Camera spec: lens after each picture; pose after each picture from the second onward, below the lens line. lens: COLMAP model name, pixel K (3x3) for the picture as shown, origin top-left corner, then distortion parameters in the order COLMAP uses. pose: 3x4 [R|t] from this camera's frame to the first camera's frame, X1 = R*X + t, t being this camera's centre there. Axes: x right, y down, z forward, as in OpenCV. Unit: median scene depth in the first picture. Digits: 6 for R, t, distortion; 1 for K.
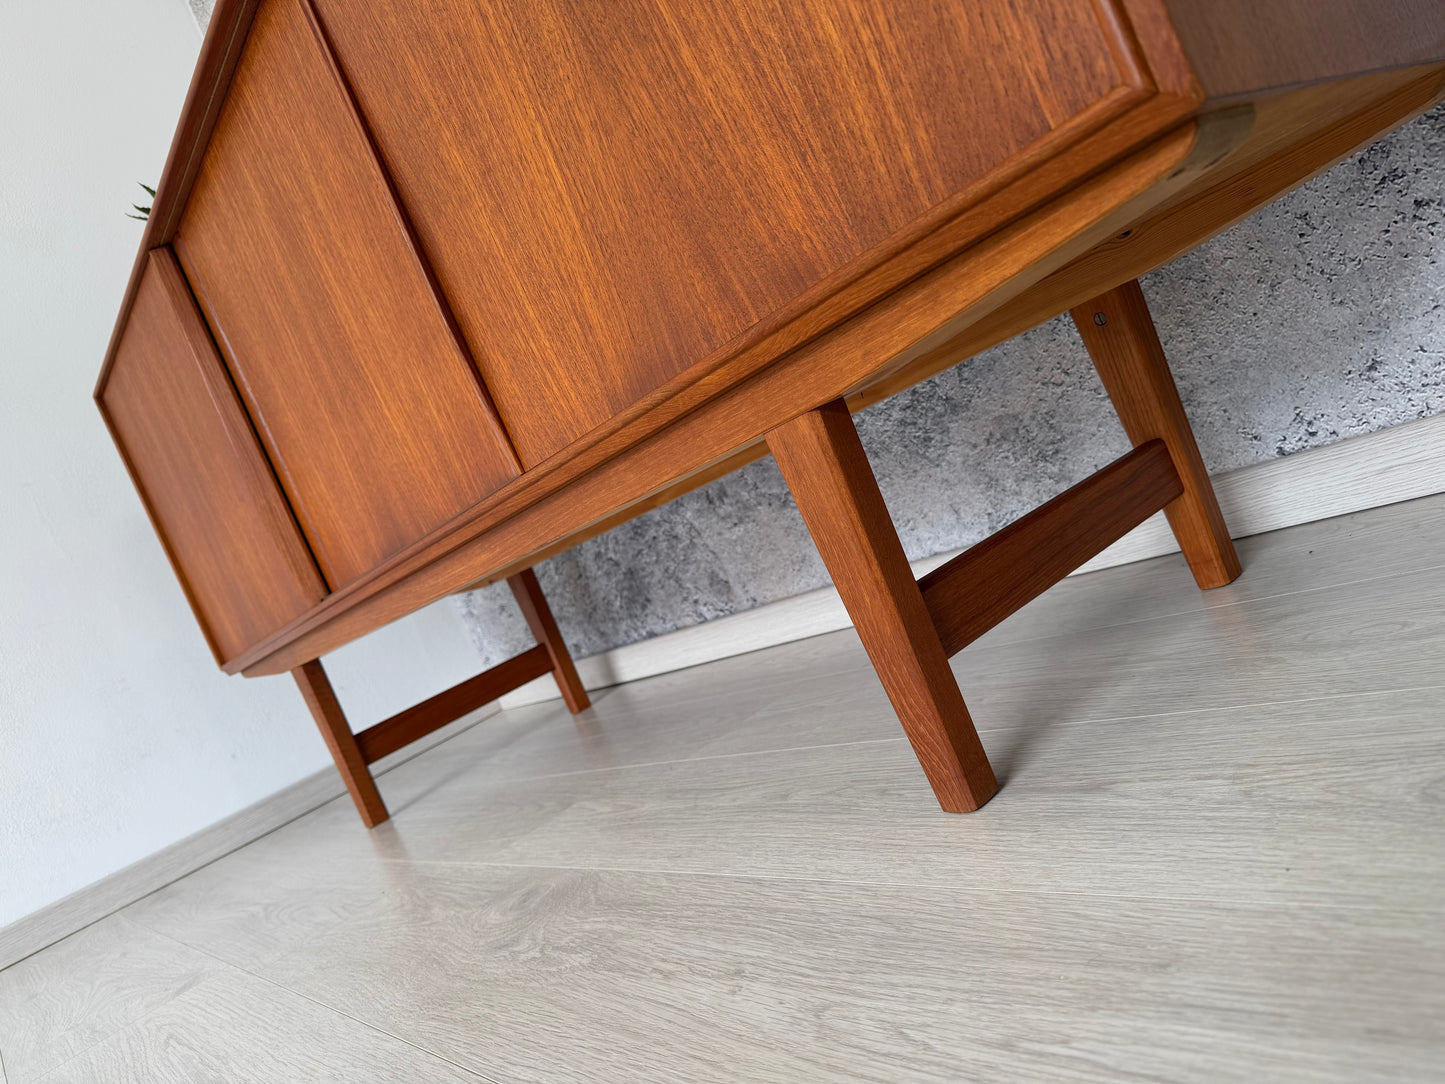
lens RADIAL K [[1025.6, 0, 721.0], [0, 1025.6, 550.0], [0, 0, 1]] dist [0.021778, -0.036574]
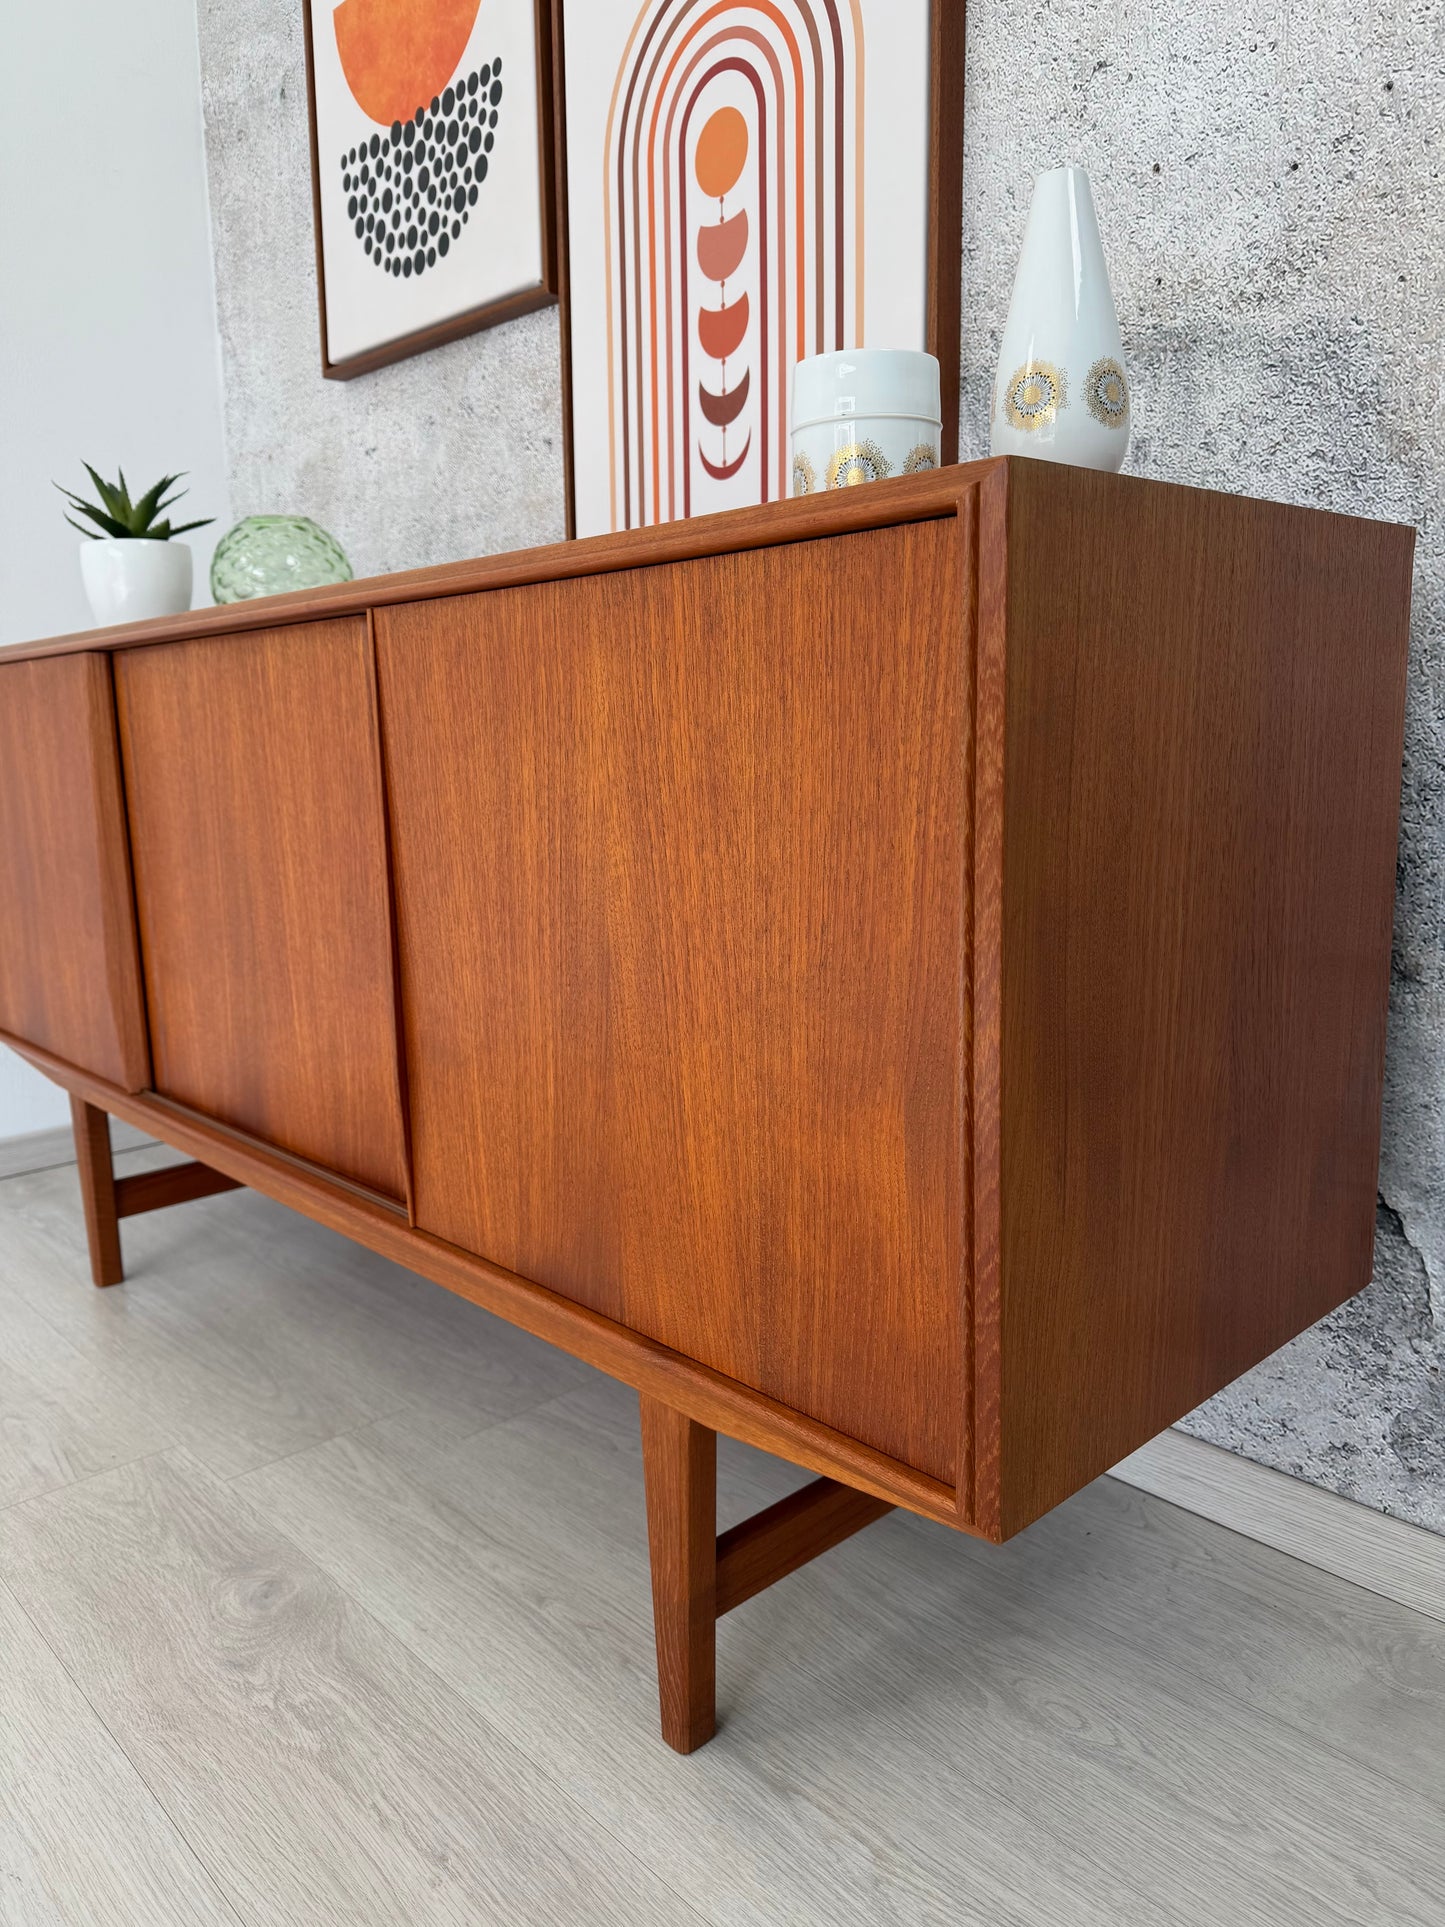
lens RADIAL K [[1367.7, 0, 721.8], [0, 1367.7, 963.3], [0, 0, 1]] dist [0.021778, -0.036574]
pose [[0.922986, 0.364863, 0.122356, -0.168019], [-0.376504, 0.921943, 0.090918, -0.528898], [-0.079632, -0.129984, 0.988313, -0.299969]]
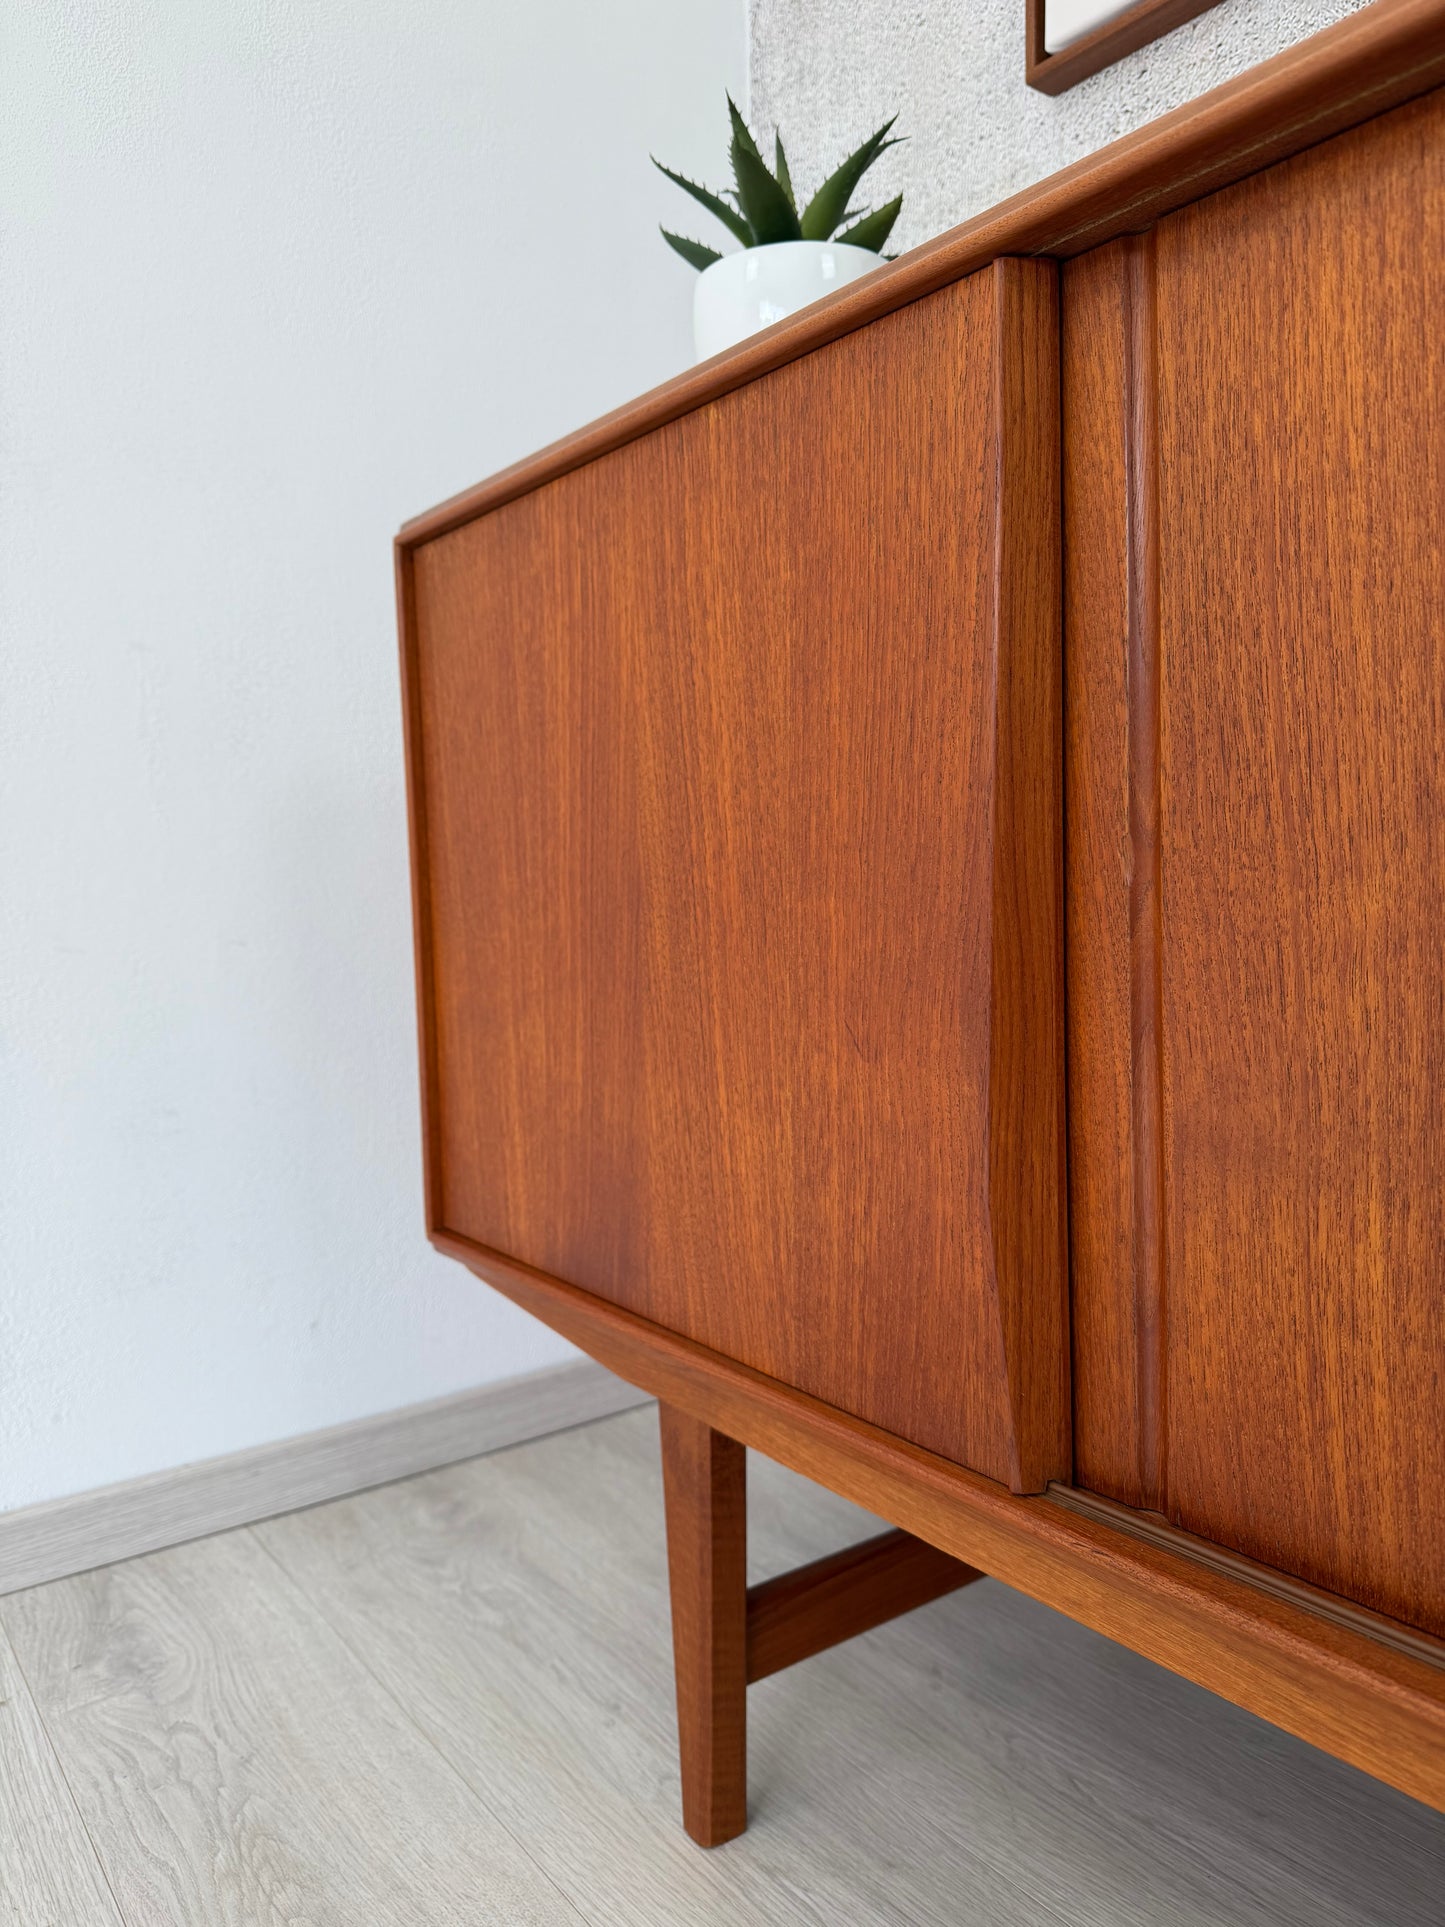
lens RADIAL K [[1367.7, 0, 712.4], [0, 1367.7, 968.4], [0, 0, 1]] dist [0.021778, -0.036574]
pose [[0.924470, 0.379931, -0.031732, -0.807923], [-0.378419, 0.924543, 0.044937, -0.119463], [0.046410, -0.029535, 0.998486, 0.877957]]
